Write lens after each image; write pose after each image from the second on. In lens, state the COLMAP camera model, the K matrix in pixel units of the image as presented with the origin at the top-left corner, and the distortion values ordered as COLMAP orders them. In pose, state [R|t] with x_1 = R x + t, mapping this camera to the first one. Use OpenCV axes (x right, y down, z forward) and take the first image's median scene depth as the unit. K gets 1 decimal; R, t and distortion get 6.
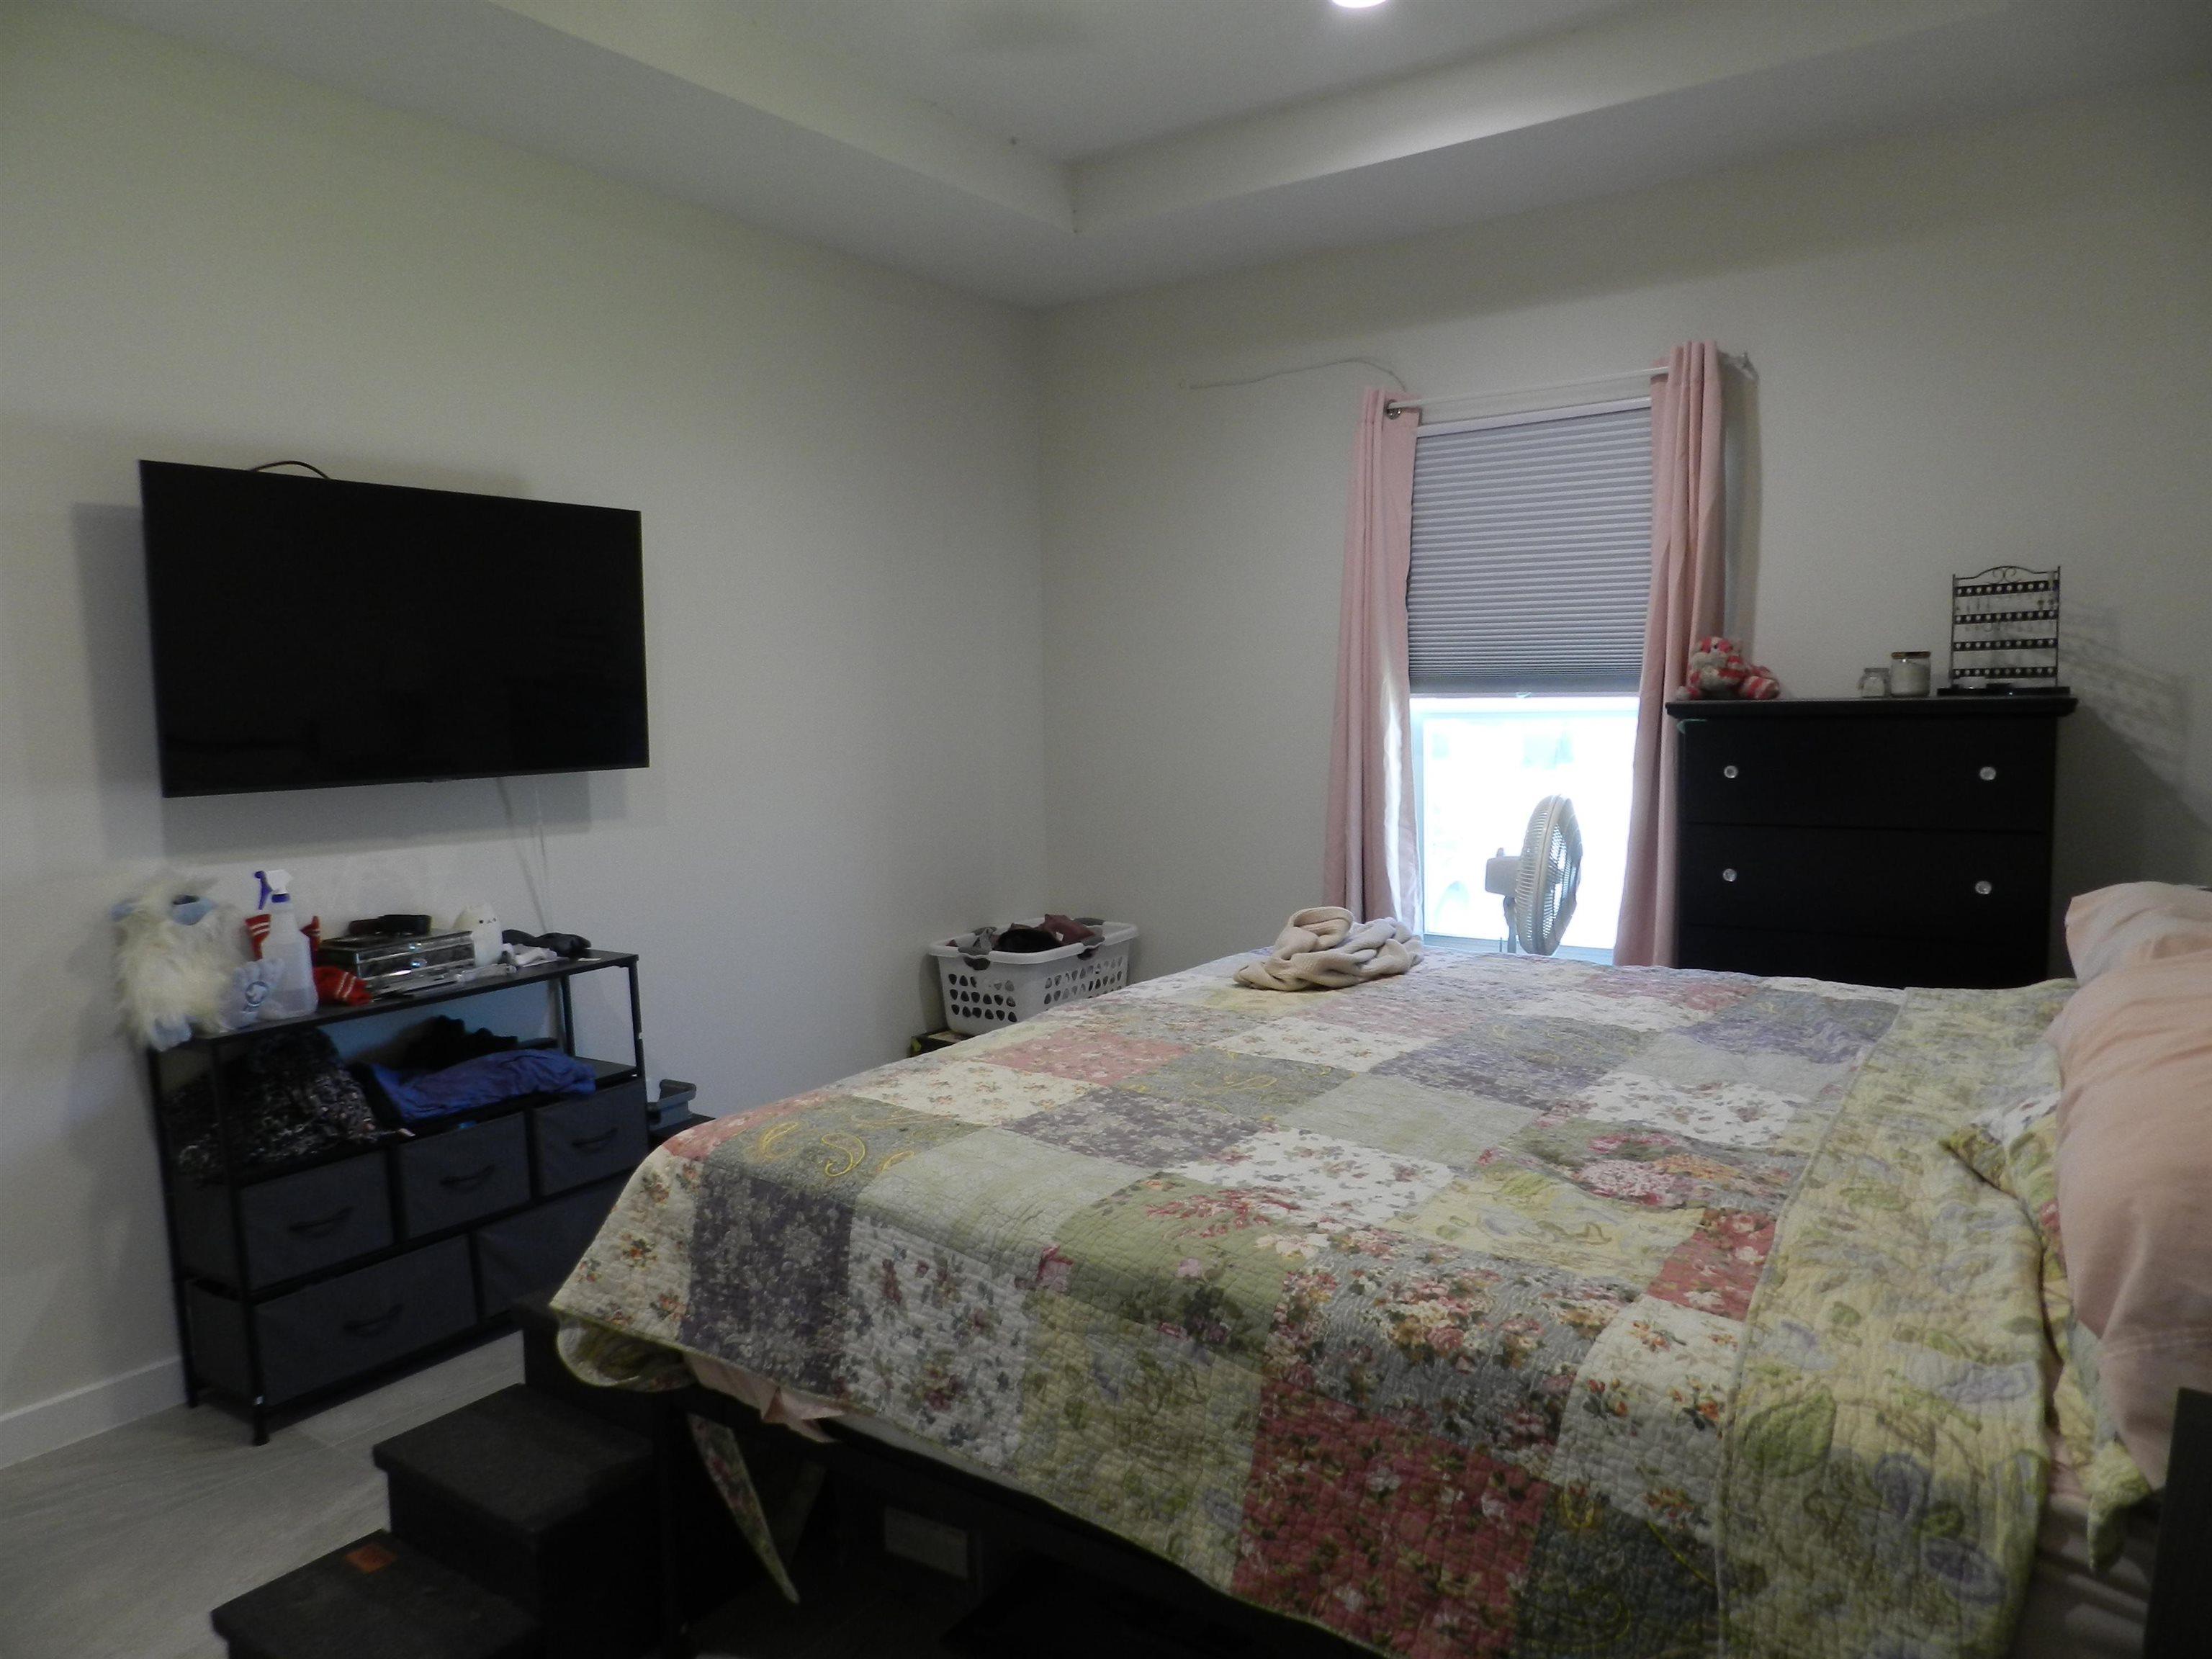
lens RADIAL K [[1481.6, 0, 1098.5], [0, 1481.6, 826.2], [0, 0, 1]] dist [0.009548, -0.002925]
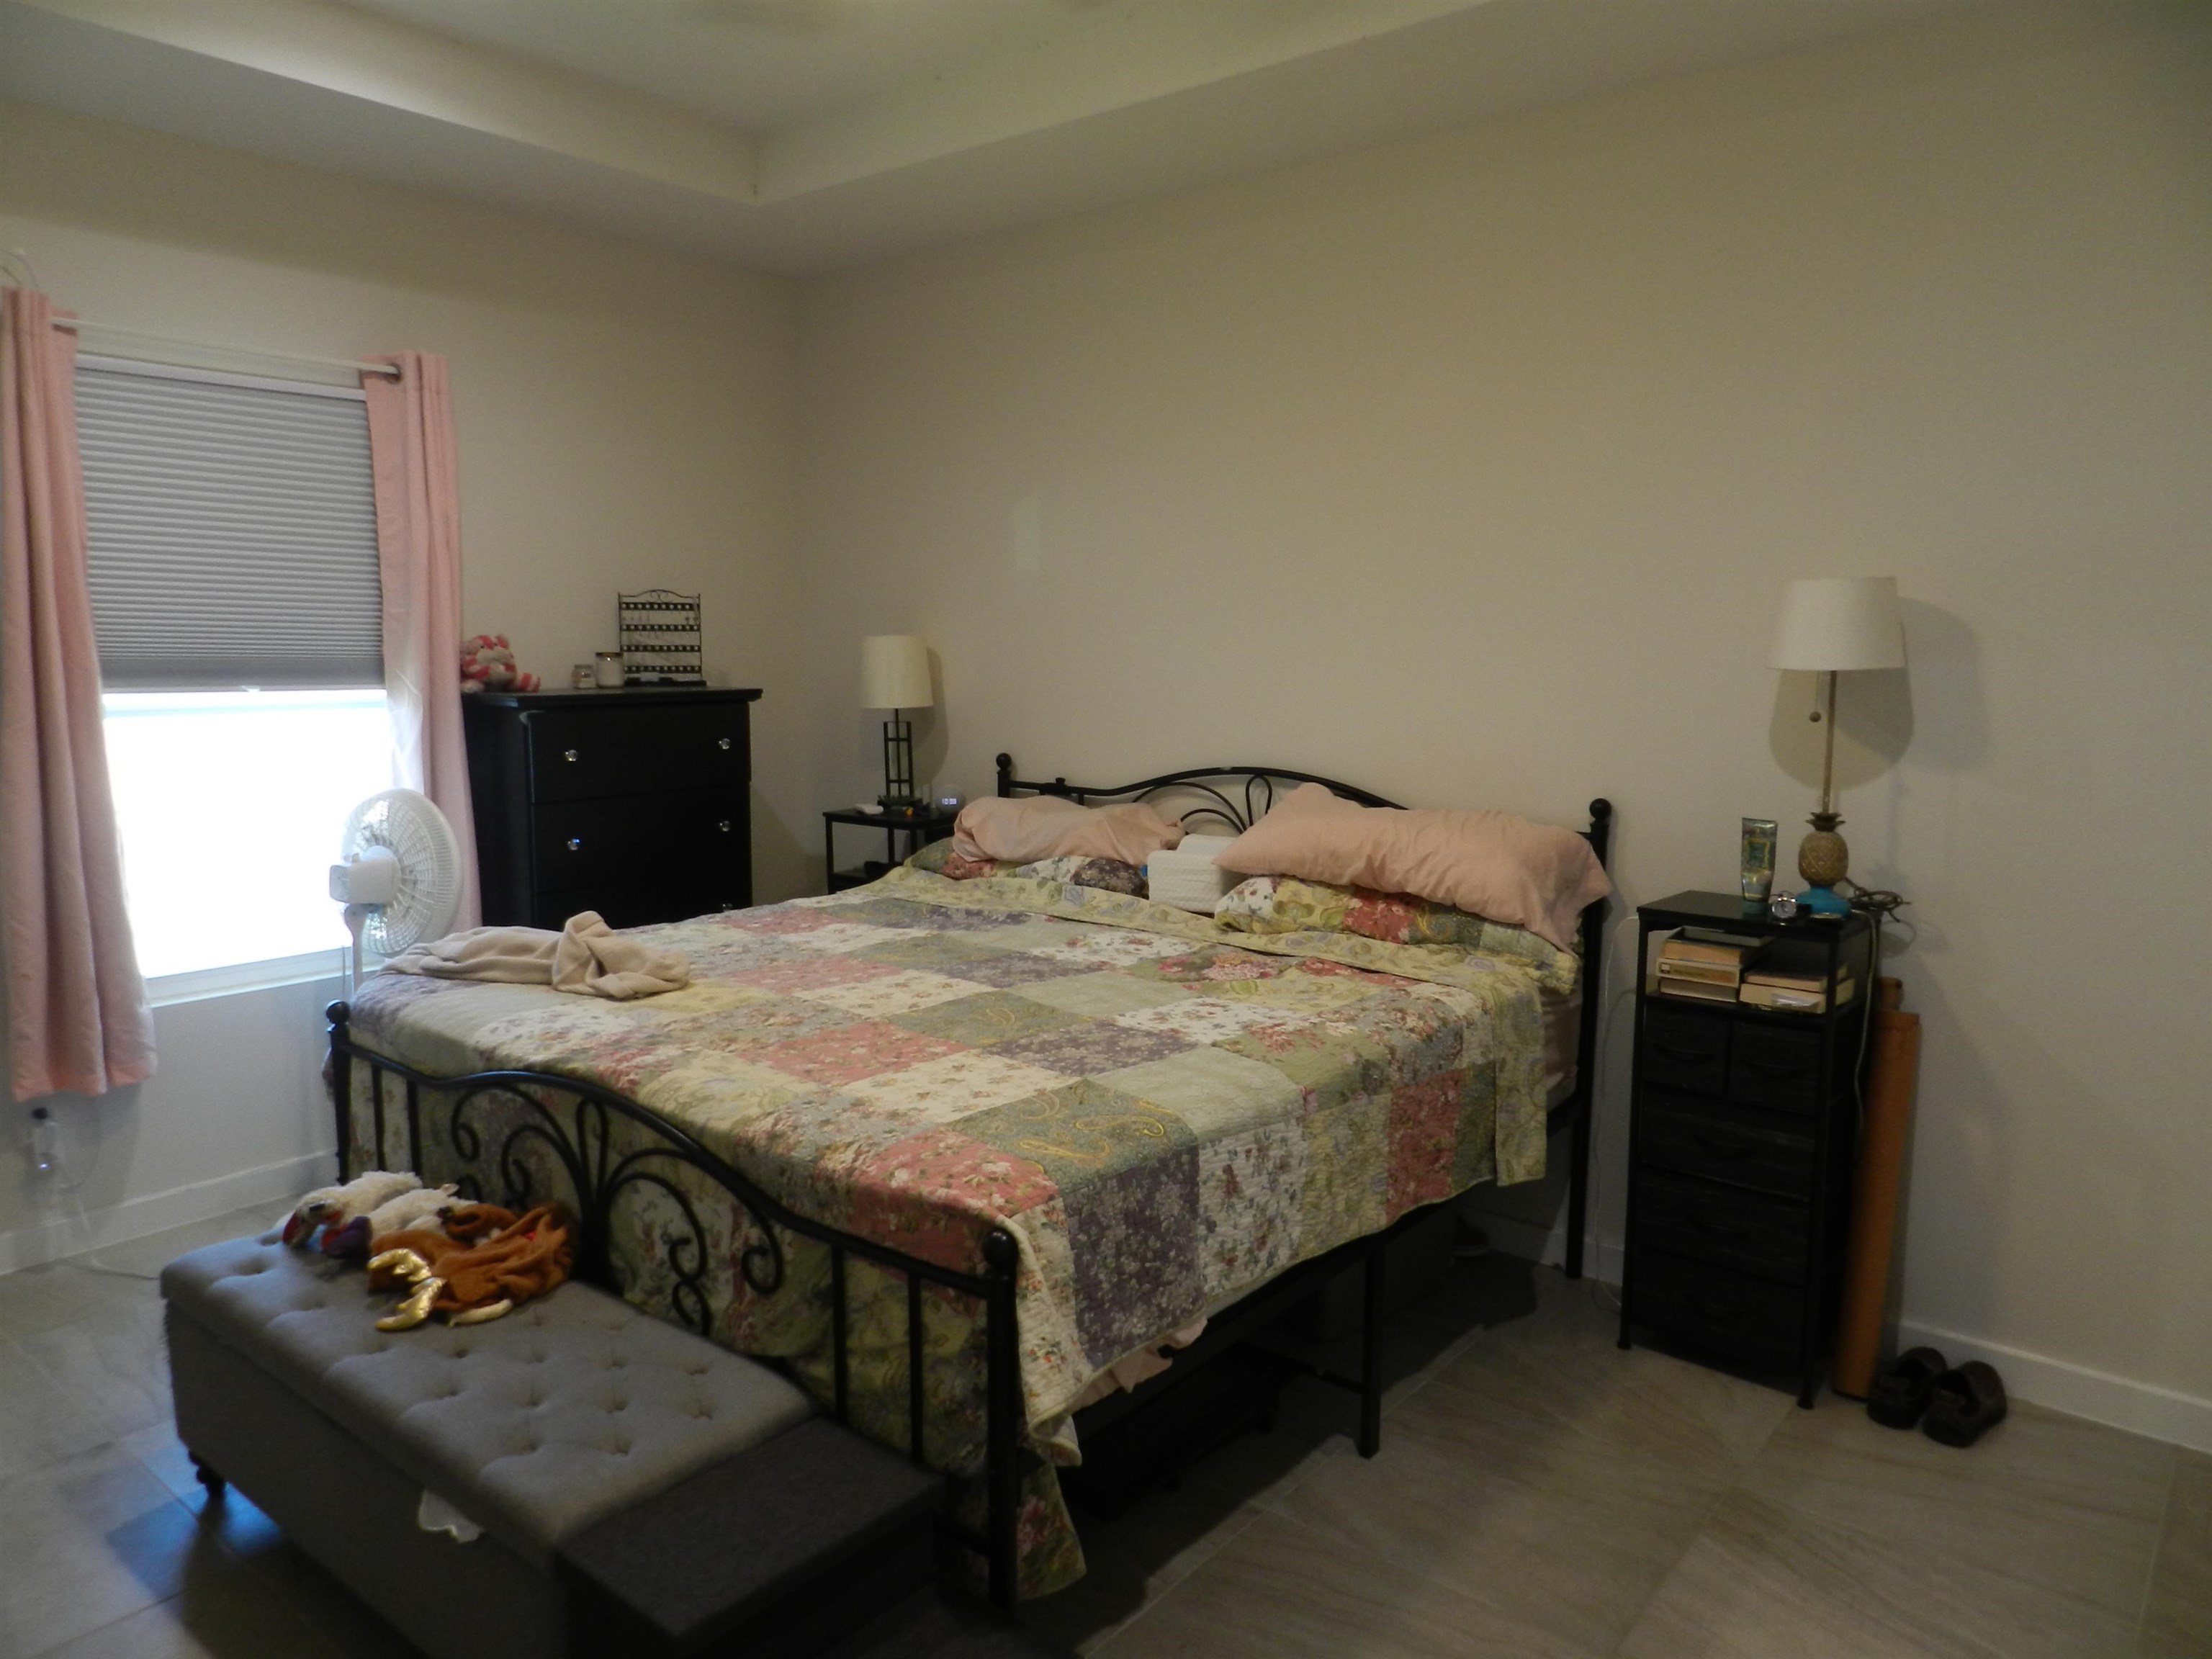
lens RADIAL K [[1481.6, 0, 1097.9], [0, 1481.6, 835.9], [0, 0, 1]] dist [0.009548, -0.002925]
pose [[0.072039, -0.114943, 0.990757, -1.275054], [0.085632, 0.990382, 0.108673, -0.119698], [-0.993719, 0.077012, 0.081188, 0.926301]]
